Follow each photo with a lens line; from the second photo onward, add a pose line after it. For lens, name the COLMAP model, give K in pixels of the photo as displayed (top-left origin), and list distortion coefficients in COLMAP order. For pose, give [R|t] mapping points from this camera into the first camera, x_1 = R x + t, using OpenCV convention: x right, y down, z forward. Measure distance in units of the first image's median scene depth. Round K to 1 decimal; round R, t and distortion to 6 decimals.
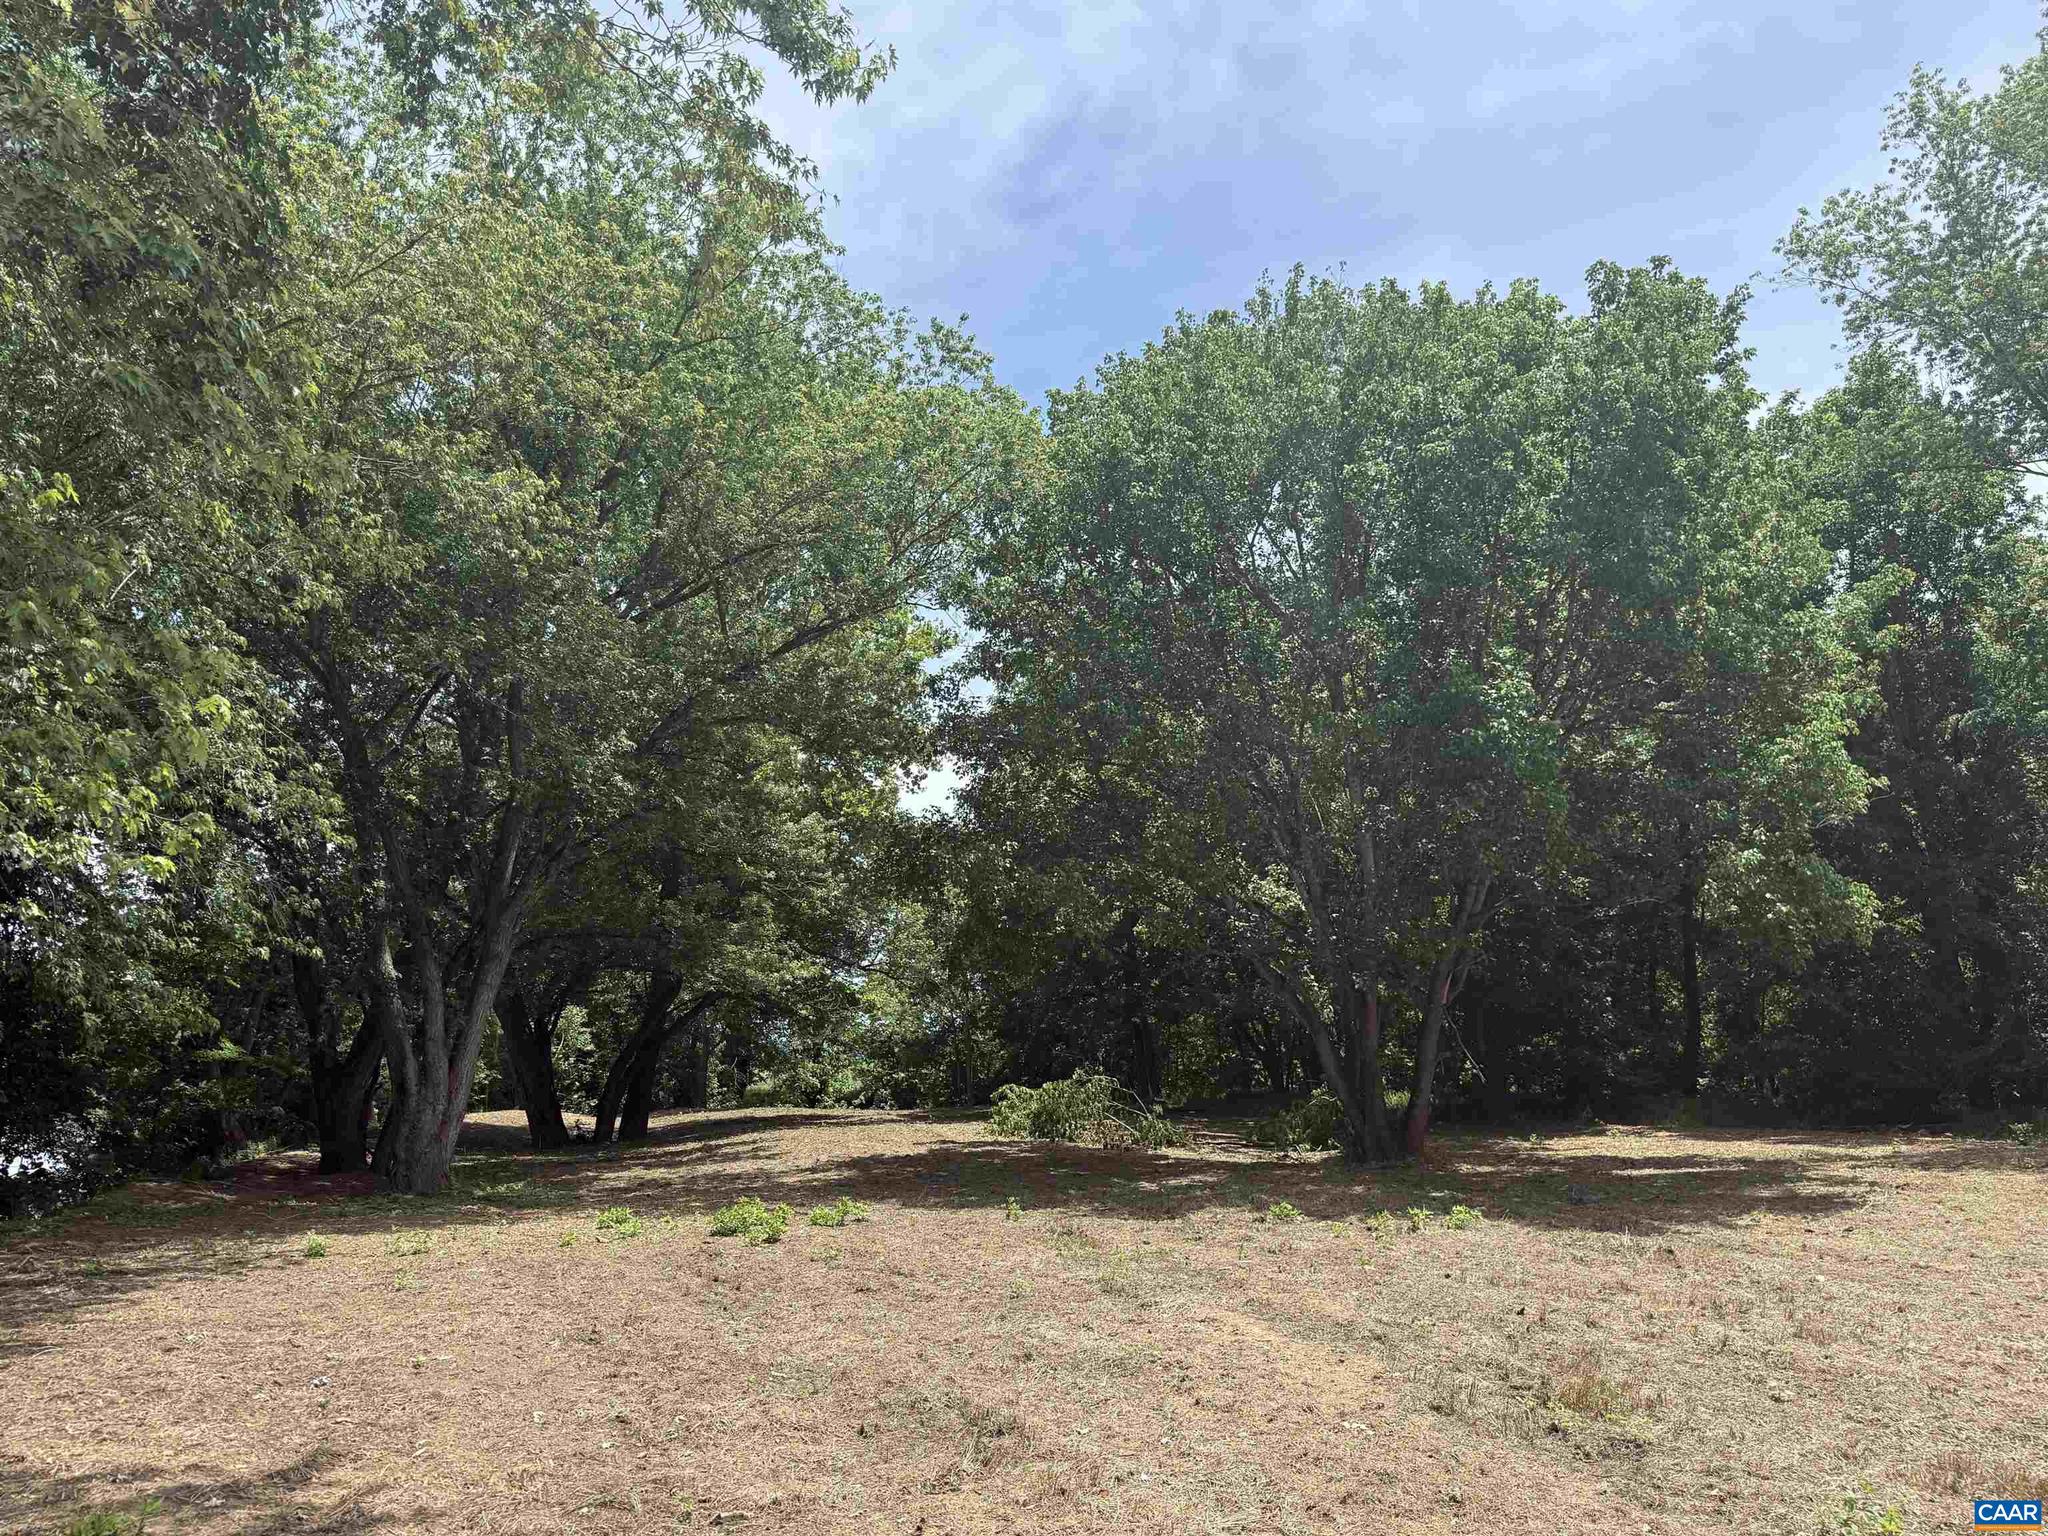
lens RADIAL K [[1427.7, 0, 1030.5], [0, 1427.7, 761.9], [0, 0, 1]] dist [0.113192, -0.168099]
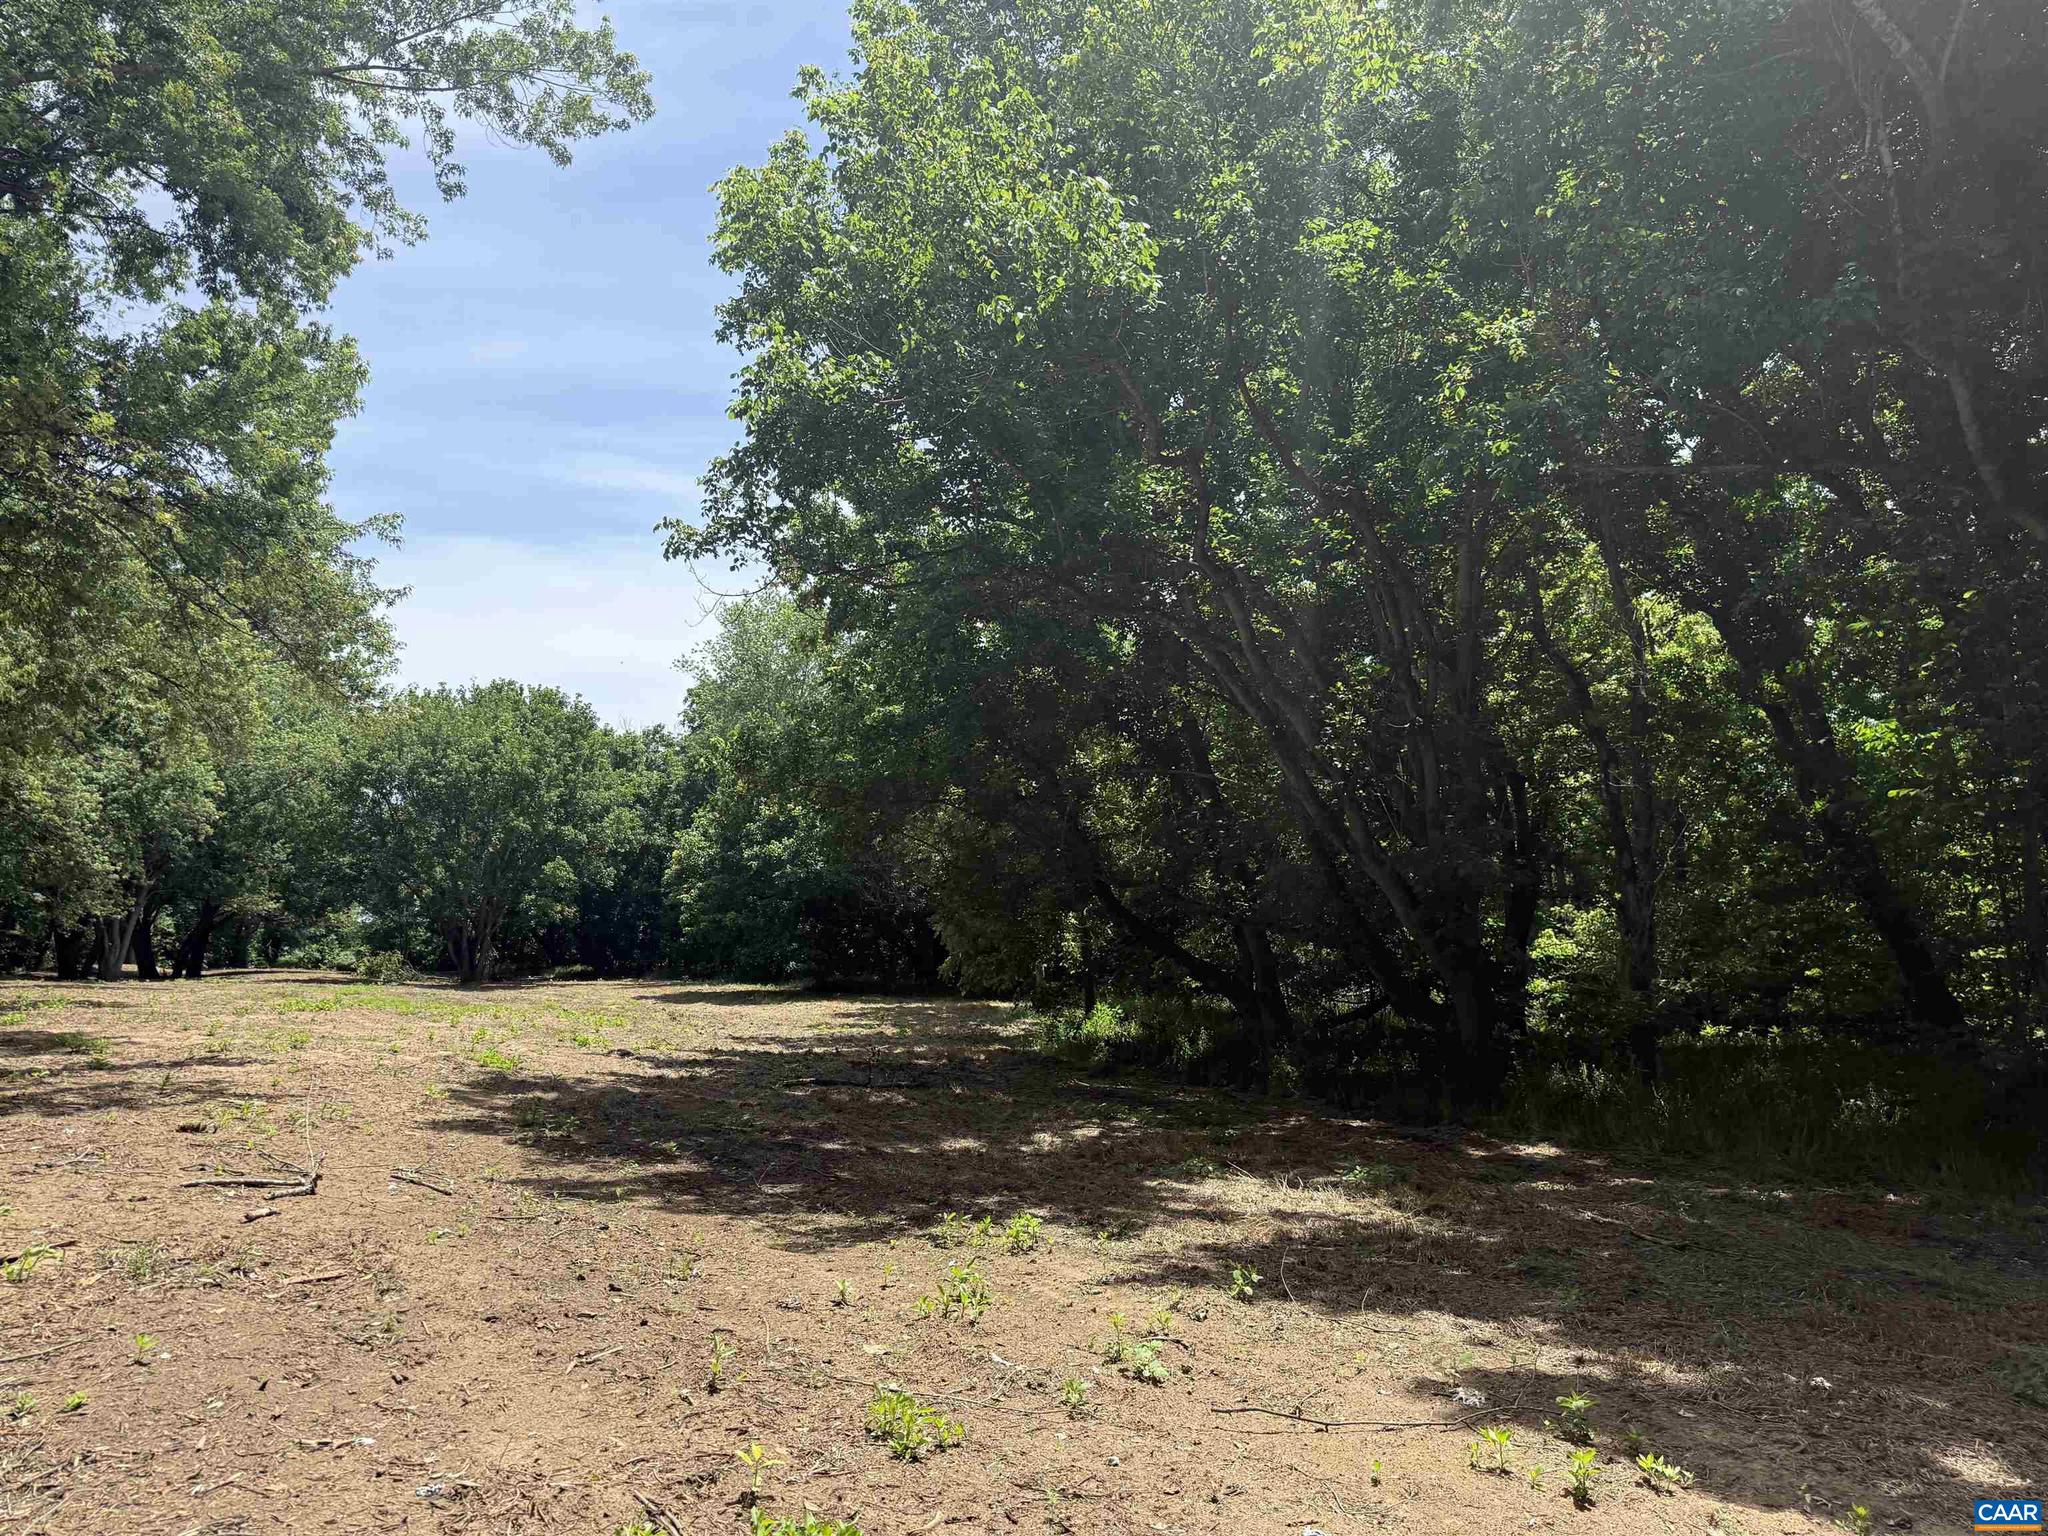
lens RADIAL K [[1427.7, 0, 1030.5], [0, 1427.7, 761.9], [0, 0, 1]] dist [0.113192, -0.168099]
pose [[0.969613, 0.066702, 0.235375, 0.357625], [-0.083157, 0.994687, 0.060679, -0.257834], [-0.230077, -0.078409, 0.970009, -1.207244]]
